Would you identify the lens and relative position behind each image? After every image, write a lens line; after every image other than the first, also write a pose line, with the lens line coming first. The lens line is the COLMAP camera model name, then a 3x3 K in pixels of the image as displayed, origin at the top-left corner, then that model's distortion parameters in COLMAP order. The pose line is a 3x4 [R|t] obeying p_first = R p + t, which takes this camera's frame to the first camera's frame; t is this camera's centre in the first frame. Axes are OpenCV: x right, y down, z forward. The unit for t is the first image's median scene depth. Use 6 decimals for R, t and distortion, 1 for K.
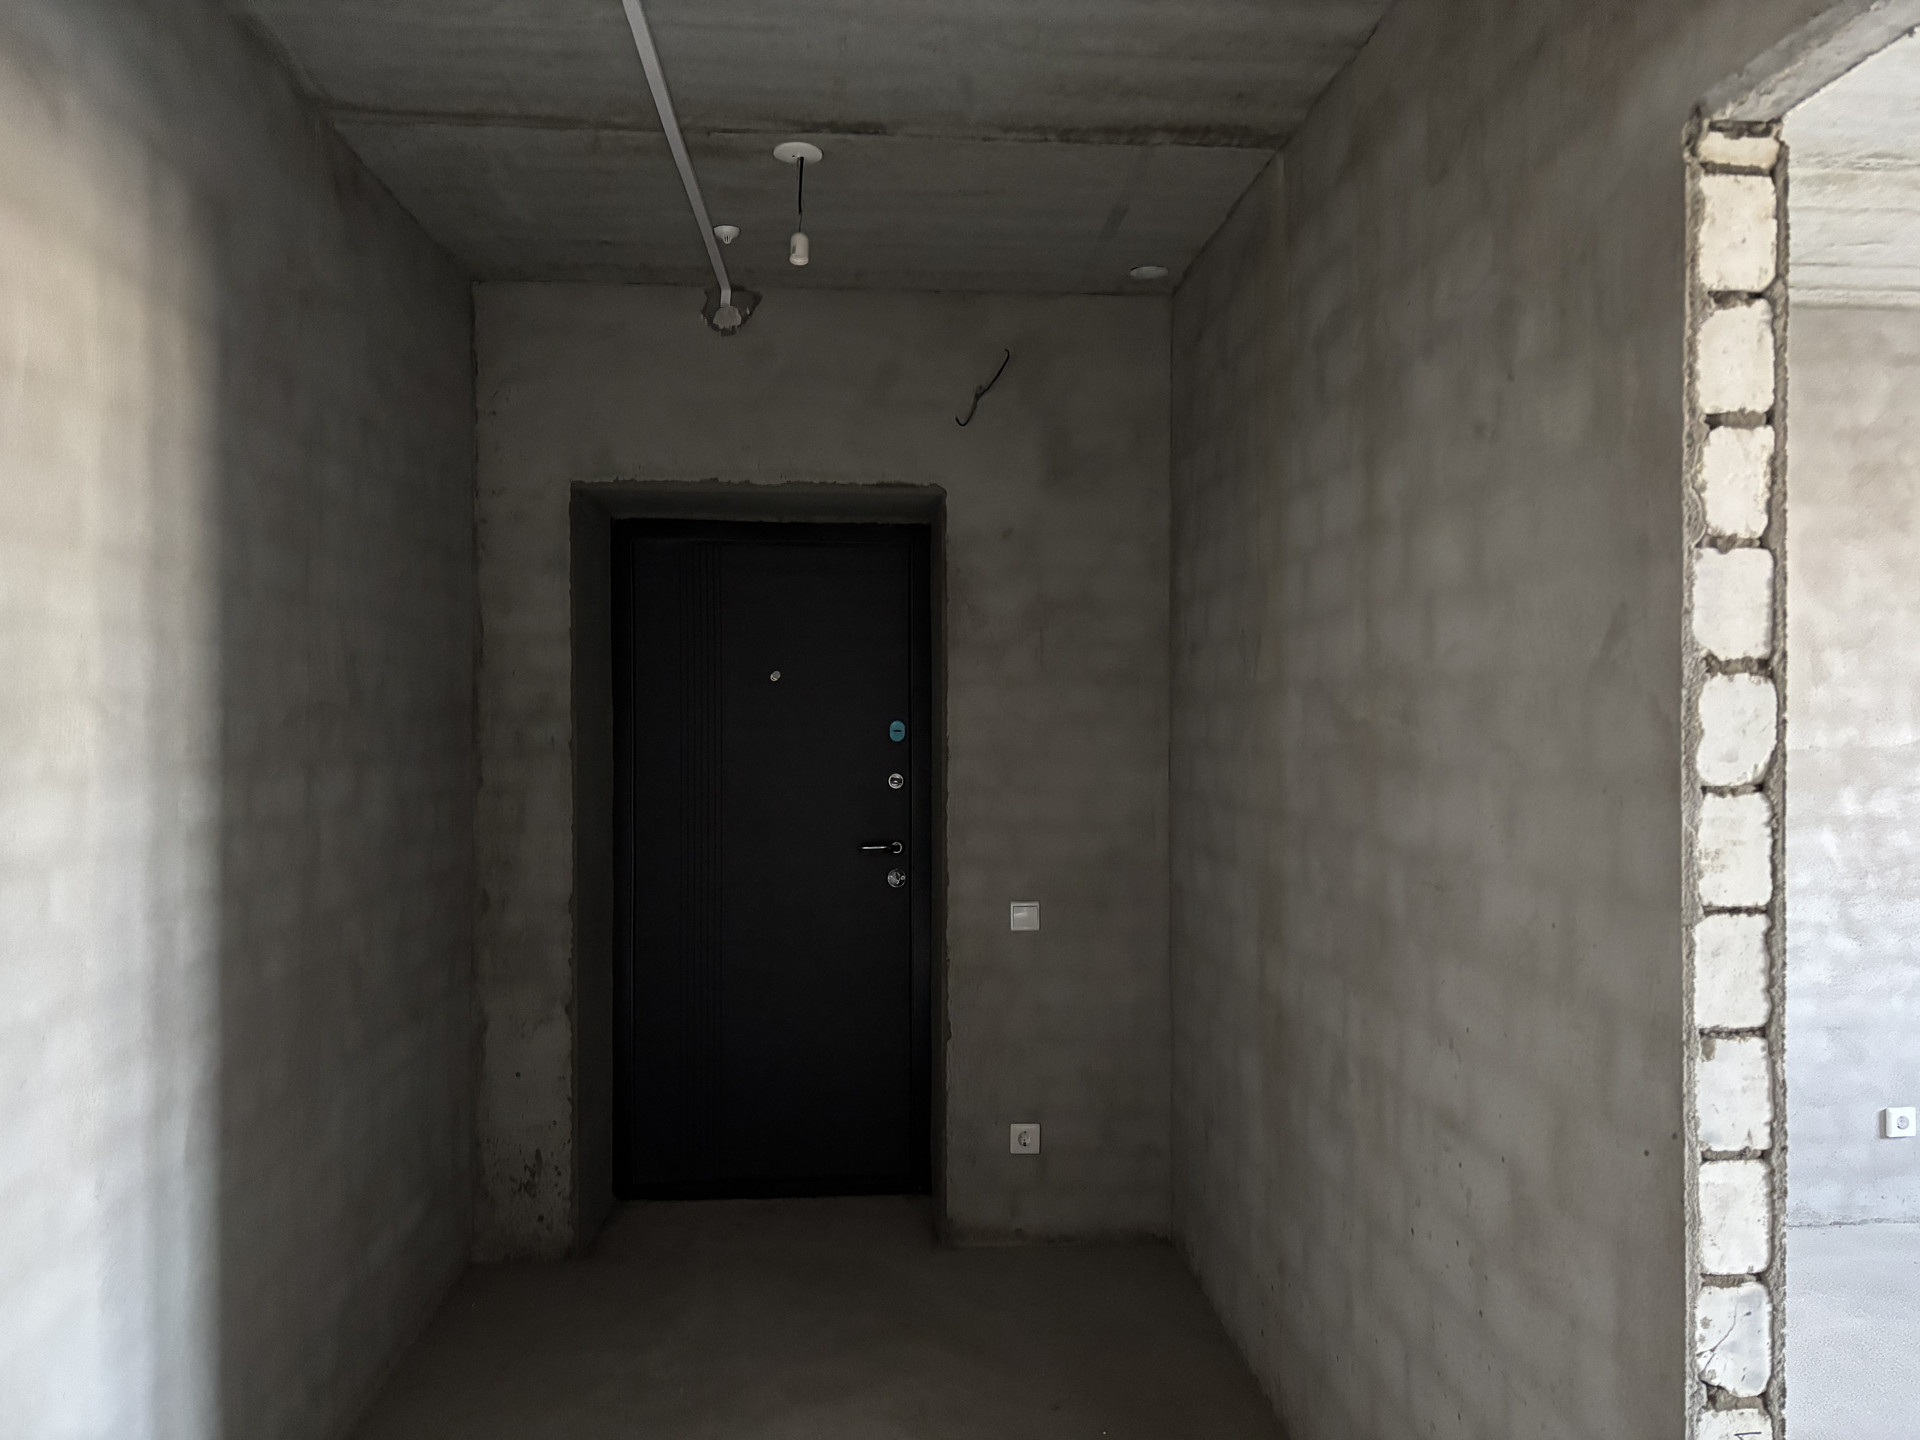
lens RADIAL K [[1445.1, 0, 973.0], [0, 1445.1, 720.4], [0, 0, 1]] dist [0.052352, -0.060426]
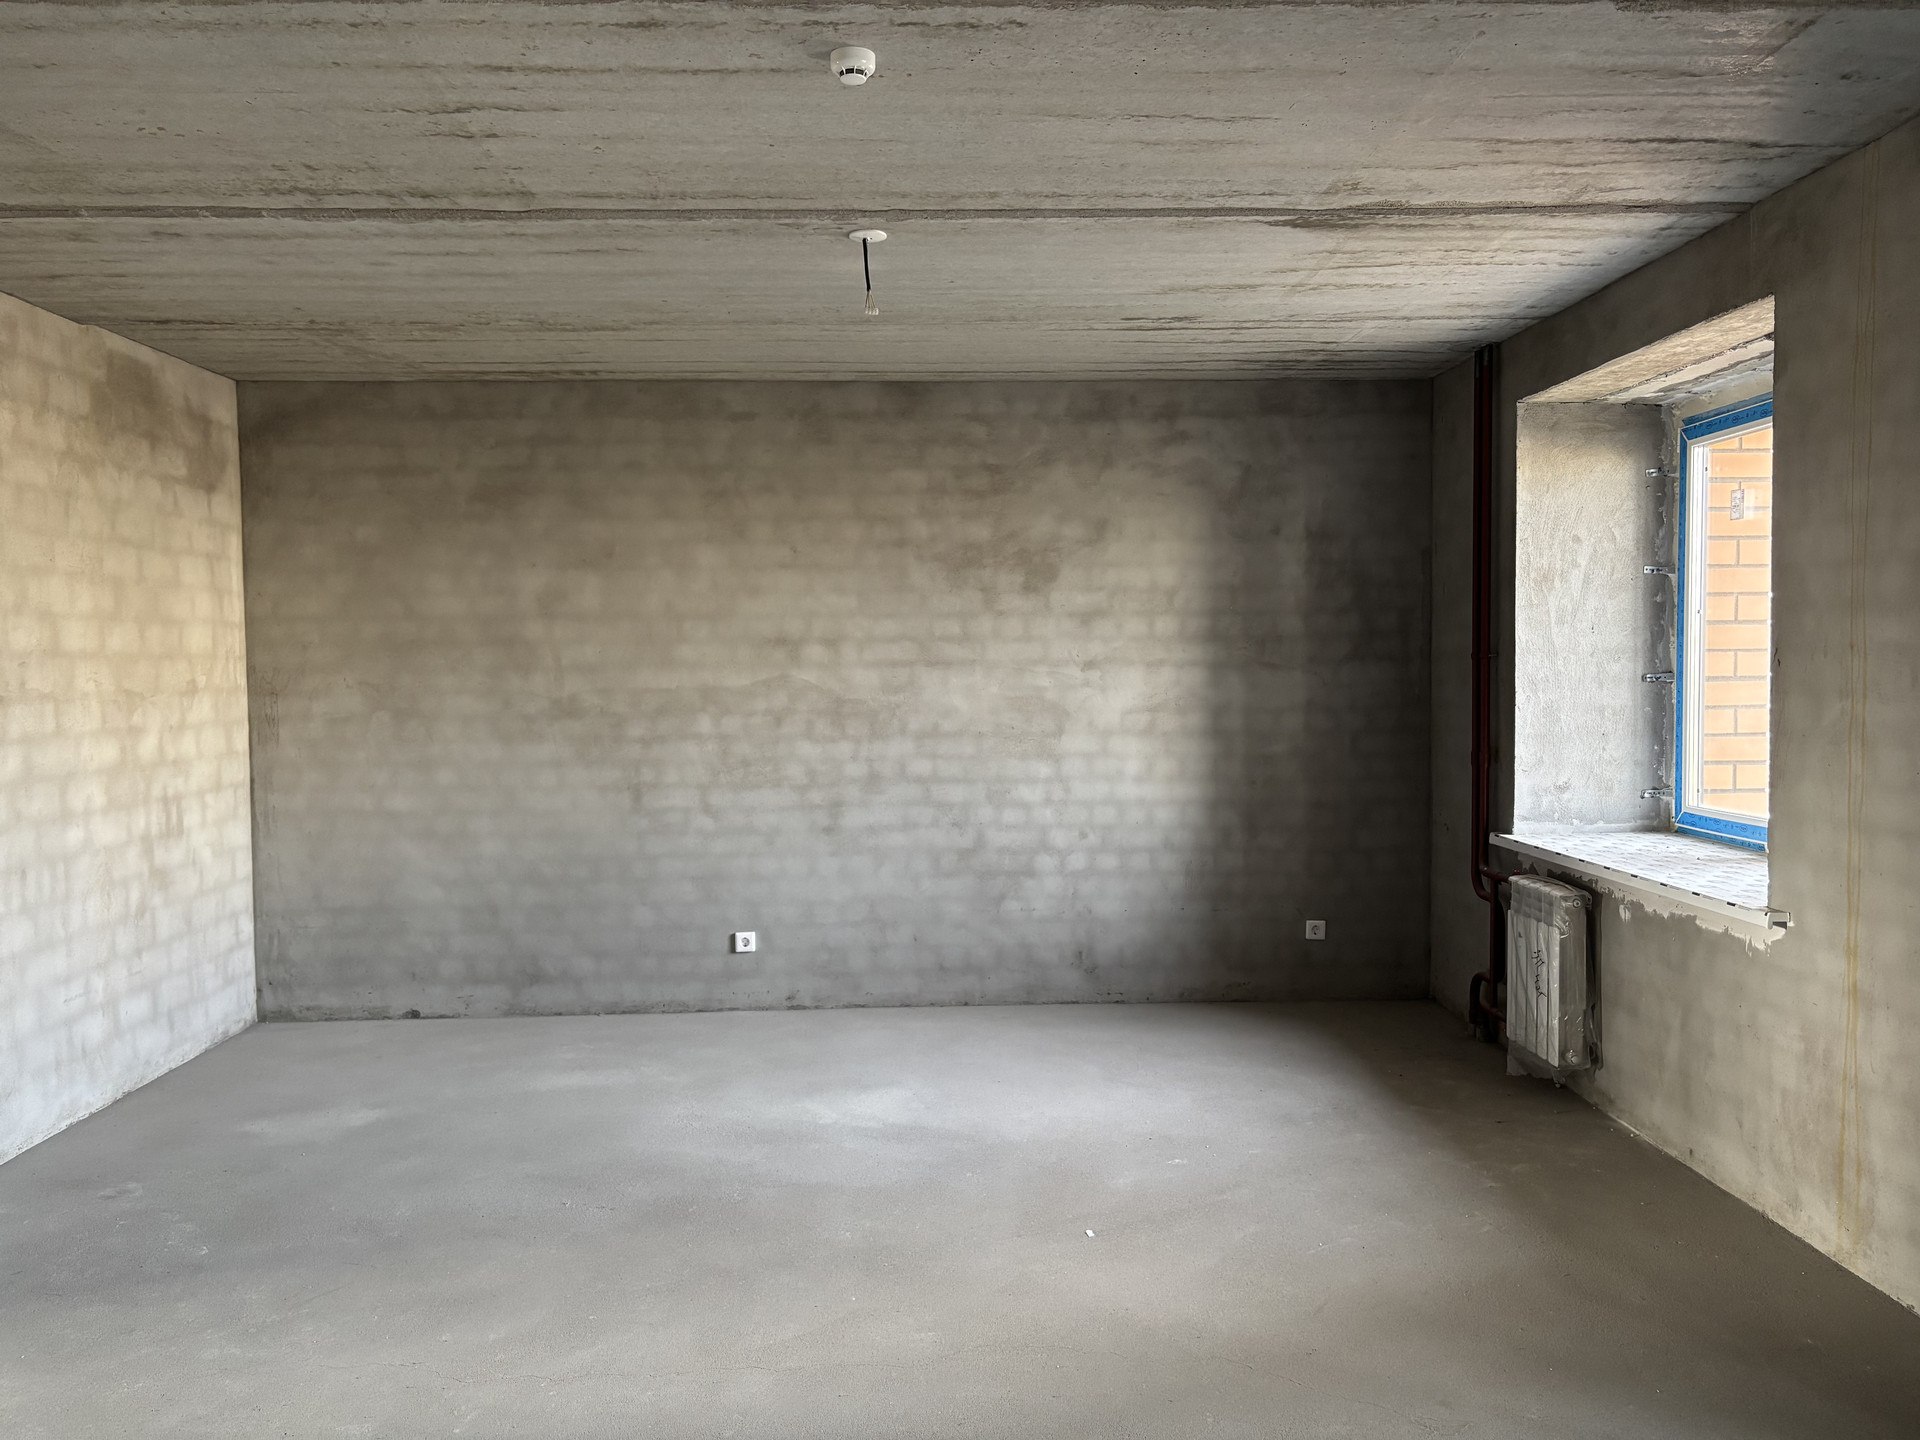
lens RADIAL K [[1445.1, 0, 968.8], [0, 1445.1, 726.4], [0, 0, 1]] dist [0.052352, -0.060426]
pose [[0.999099, -0.009617, -0.041336, 2.461668], [0.011483, 0.998915, 0.045140, -0.010357], [0.040857, -0.045574, 0.998125, -1.149641]]
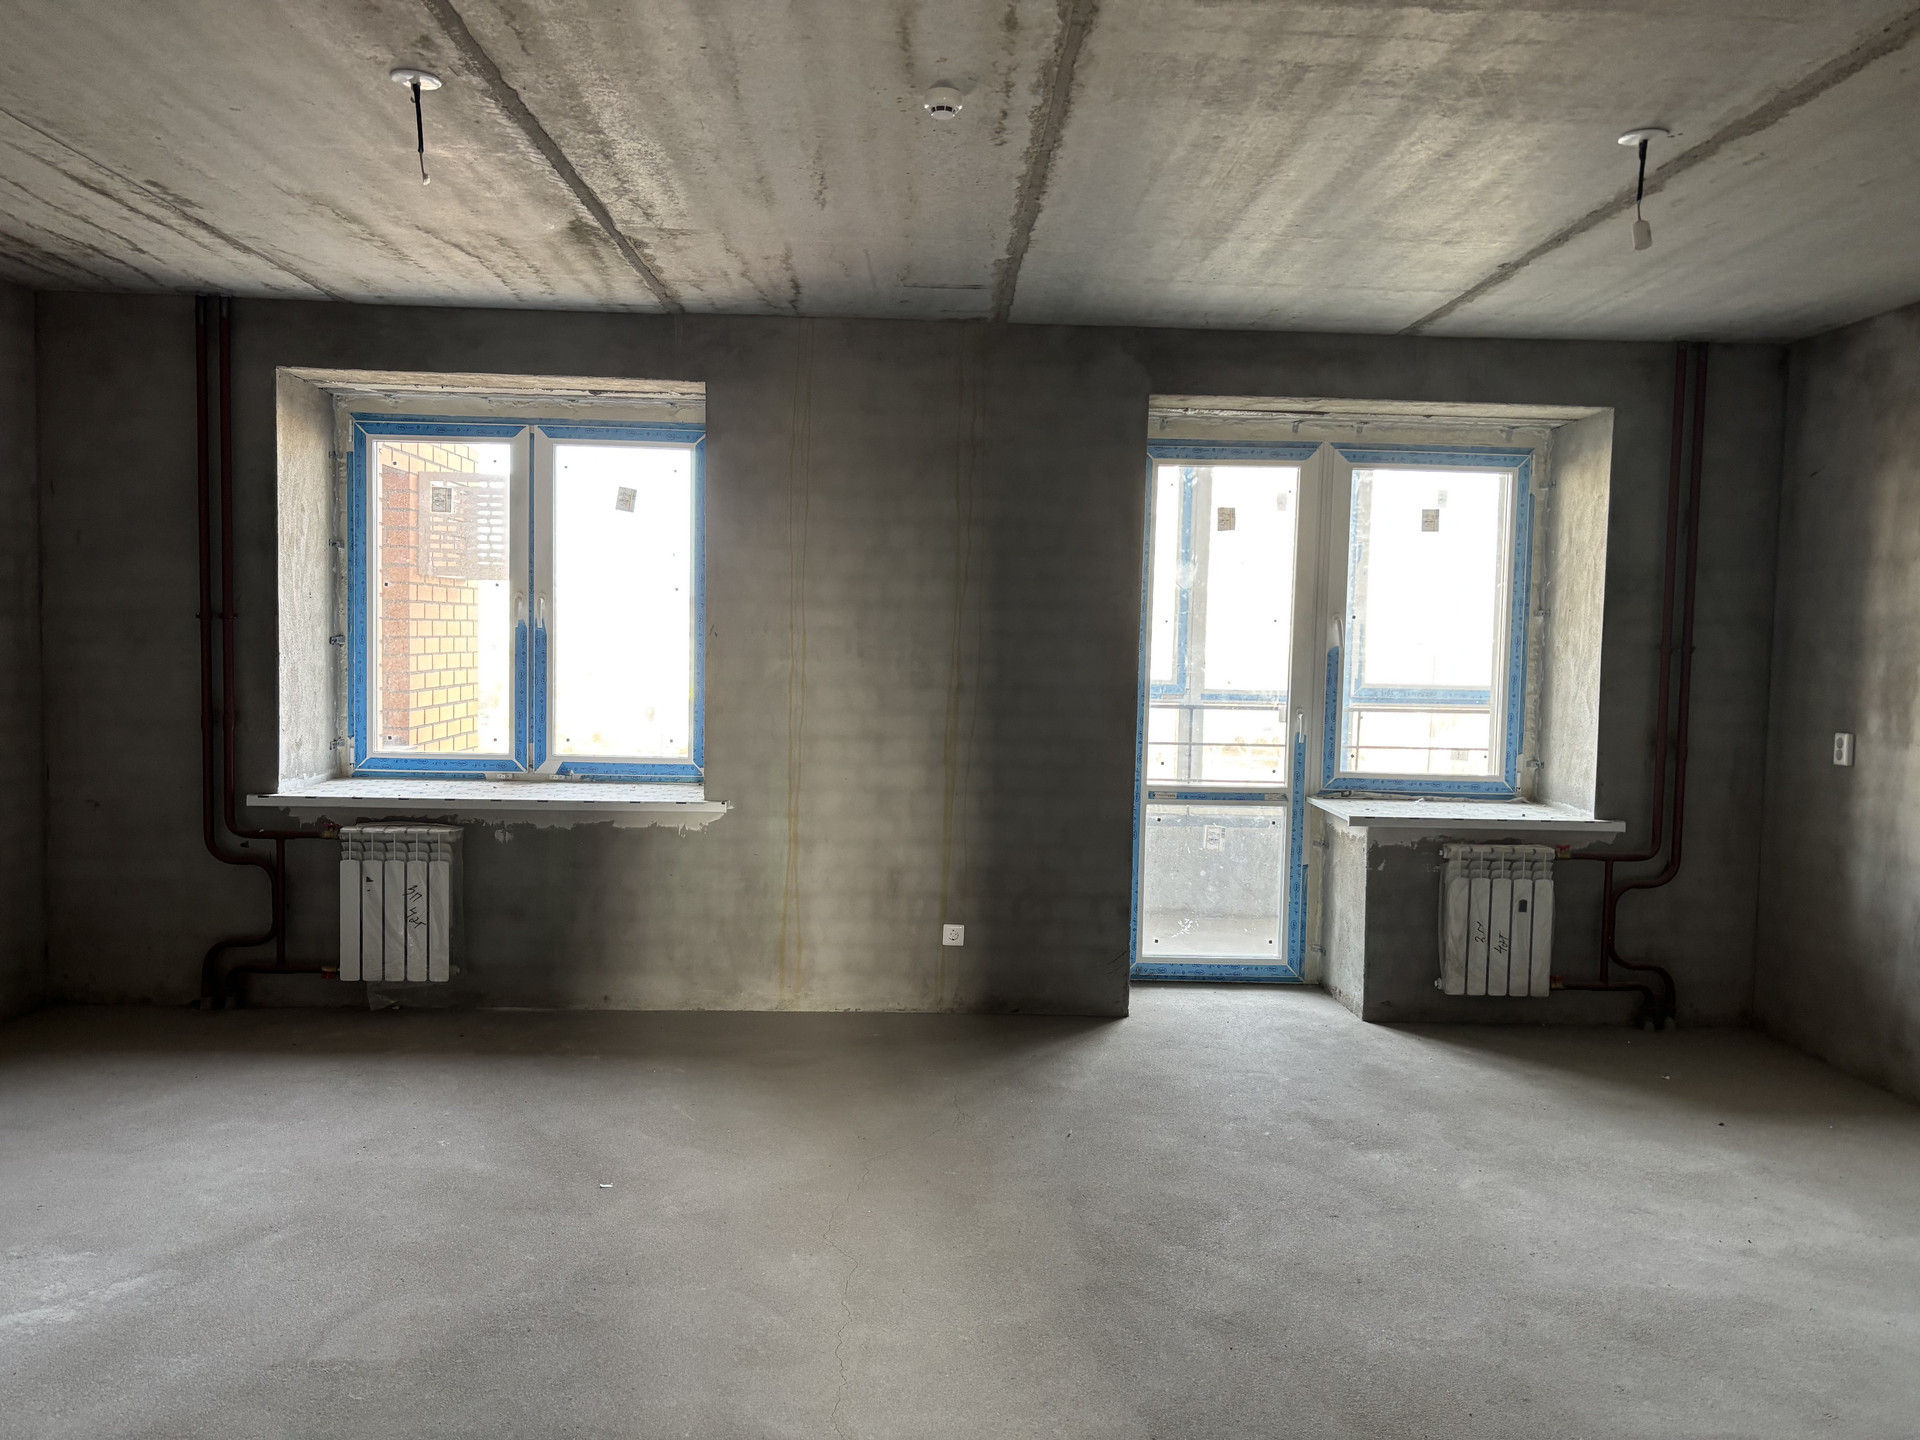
lens RADIAL K [[1445.1, 0, 967.9], [0, 1445.1, 722.9], [0, 0, 1]] dist [0.052352, -0.060426]
pose [[0.045613, -0.059475, 0.997187, 0.214838], [-0.022846, 0.997903, 0.060563, -0.004834], [-0.998698, -0.025544, 0.044159, 0.497276]]
